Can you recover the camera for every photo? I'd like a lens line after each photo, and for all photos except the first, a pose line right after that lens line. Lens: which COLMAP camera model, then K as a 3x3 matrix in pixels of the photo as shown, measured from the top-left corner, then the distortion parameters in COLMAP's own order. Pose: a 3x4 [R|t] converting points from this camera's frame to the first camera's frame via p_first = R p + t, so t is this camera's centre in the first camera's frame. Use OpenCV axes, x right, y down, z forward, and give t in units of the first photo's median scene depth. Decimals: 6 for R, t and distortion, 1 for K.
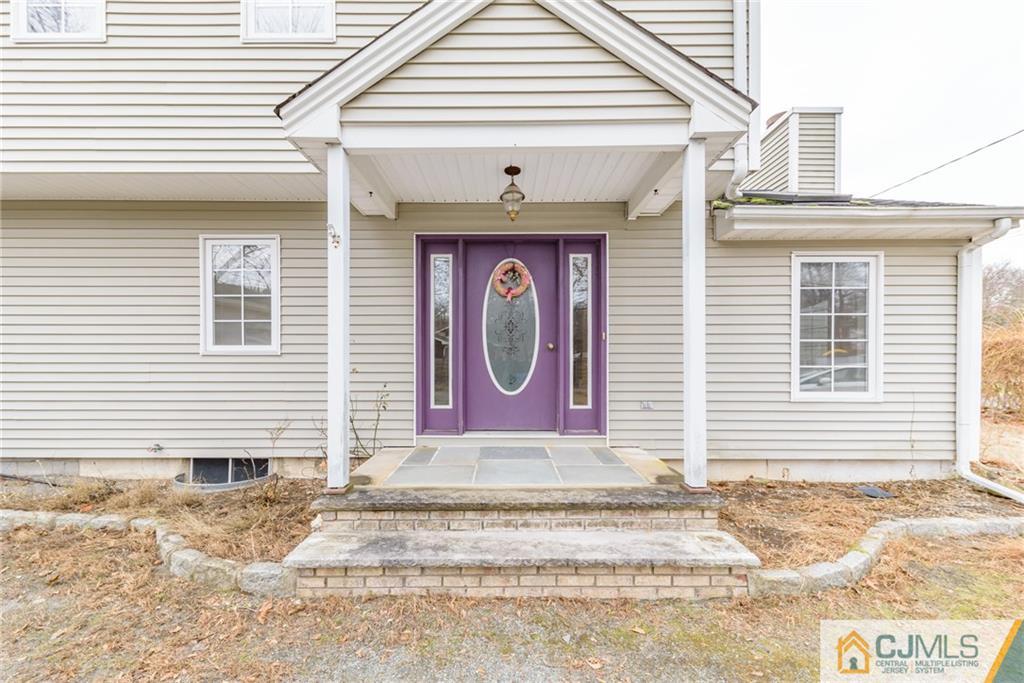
lens RADIAL K [[317.5, 0, 514.2], [0, 317.5, 356.5], [0, 0, 1]] dist [0.000166, 0.000006]
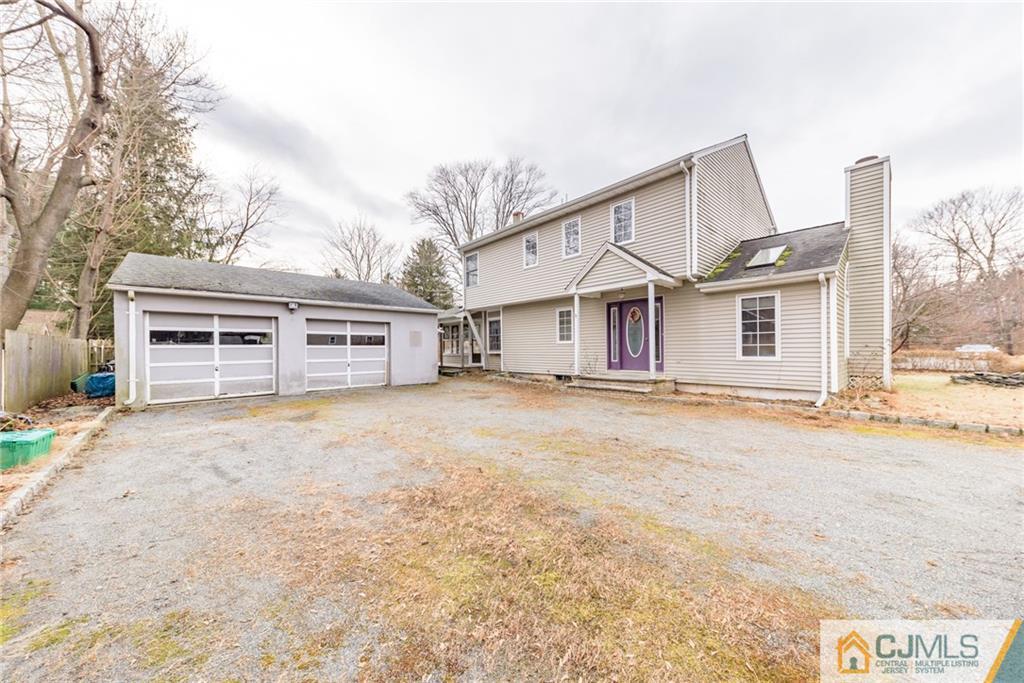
lens RADIAL K [[354.5, 0, 507.8], [0, 354.5, 352.9], [0, 0, 1]] dist [-0.000561, -0.000031]
pose [[0.569883, 0.008770, -0.821679, 1.994249], [0.001029, 0.999935, 0.011386, 0.053284], [0.821725, -0.007334, 0.569837, -1.738339]]
